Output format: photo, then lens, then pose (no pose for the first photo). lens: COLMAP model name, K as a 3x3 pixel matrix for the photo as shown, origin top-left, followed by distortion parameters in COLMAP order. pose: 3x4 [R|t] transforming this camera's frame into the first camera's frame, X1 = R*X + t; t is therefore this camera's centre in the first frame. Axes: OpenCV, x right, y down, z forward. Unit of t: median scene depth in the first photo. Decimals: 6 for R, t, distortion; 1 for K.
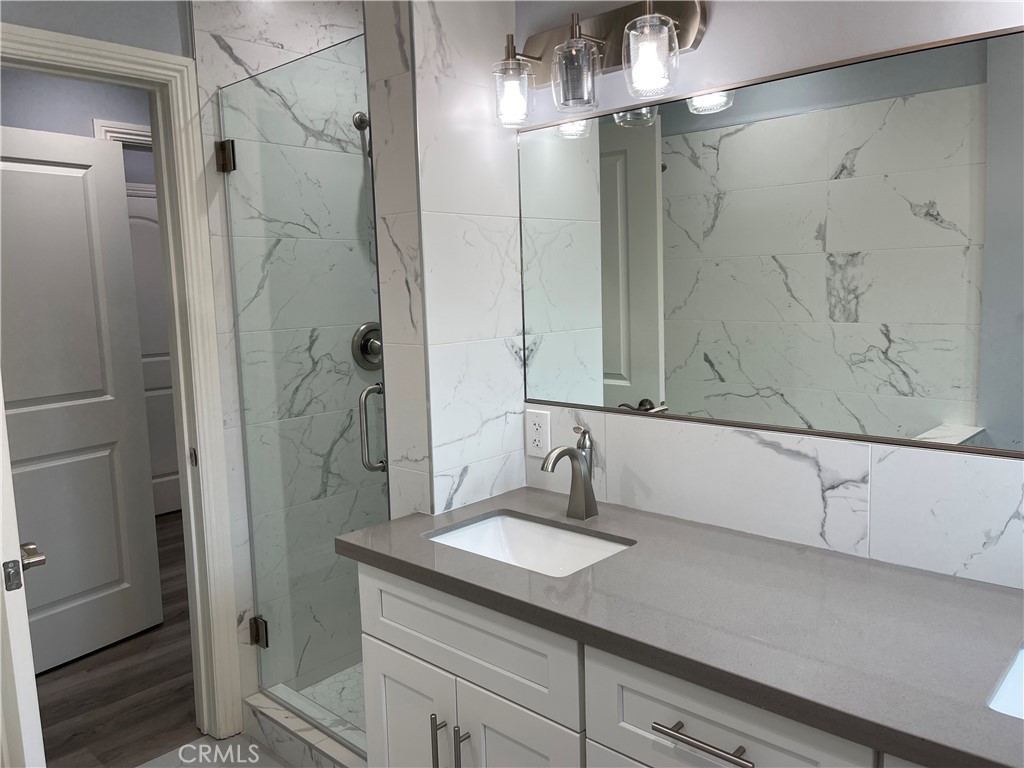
lens RADIAL K [[774.5, 0, 512.2], [0, 774.5, 381.4], [0, 0, 1]] dist [0.060241, -0.074371]
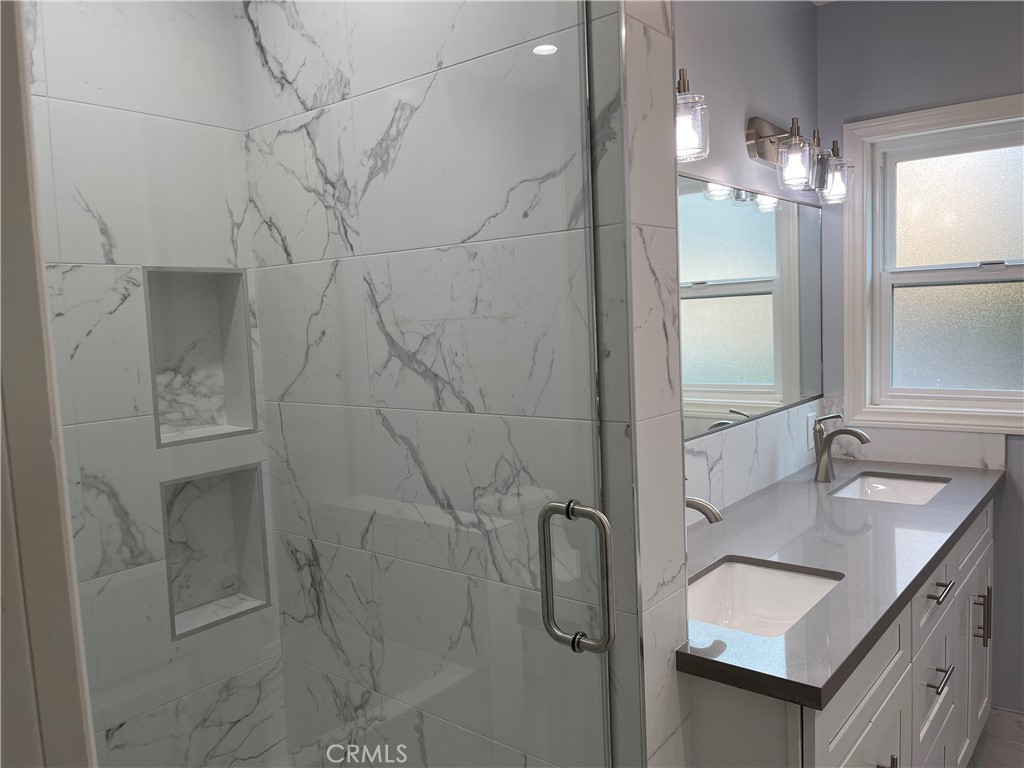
lens RADIAL K [[774.5, 0, 514.9], [0, 774.5, 383.5], [0, 0, 1]] dist [0.060241, -0.074371]
pose [[-0.046103, -0.058702, 0.997210, -0.828742], [0.171181, 0.983041, 0.065782, -0.145499], [-0.984160, 0.173736, -0.035273, 1.166648]]
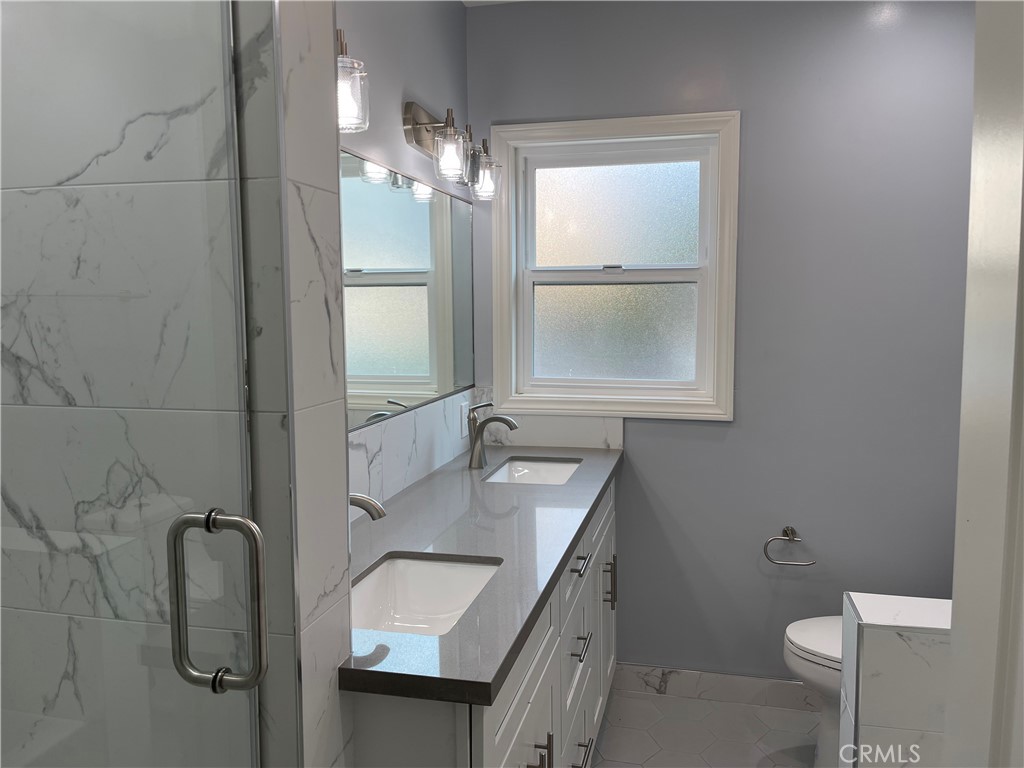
lens RADIAL K [[774.5, 0, 526.3], [0, 774.5, 372.2], [0, 0, 1]] dist [0.060241, -0.074371]
pose [[-0.481630, -0.049898, 0.874953, -0.755116], [0.129490, 0.983367, 0.127361, -0.130842], [-0.866755, 0.174639, -0.467158, 1.161343]]
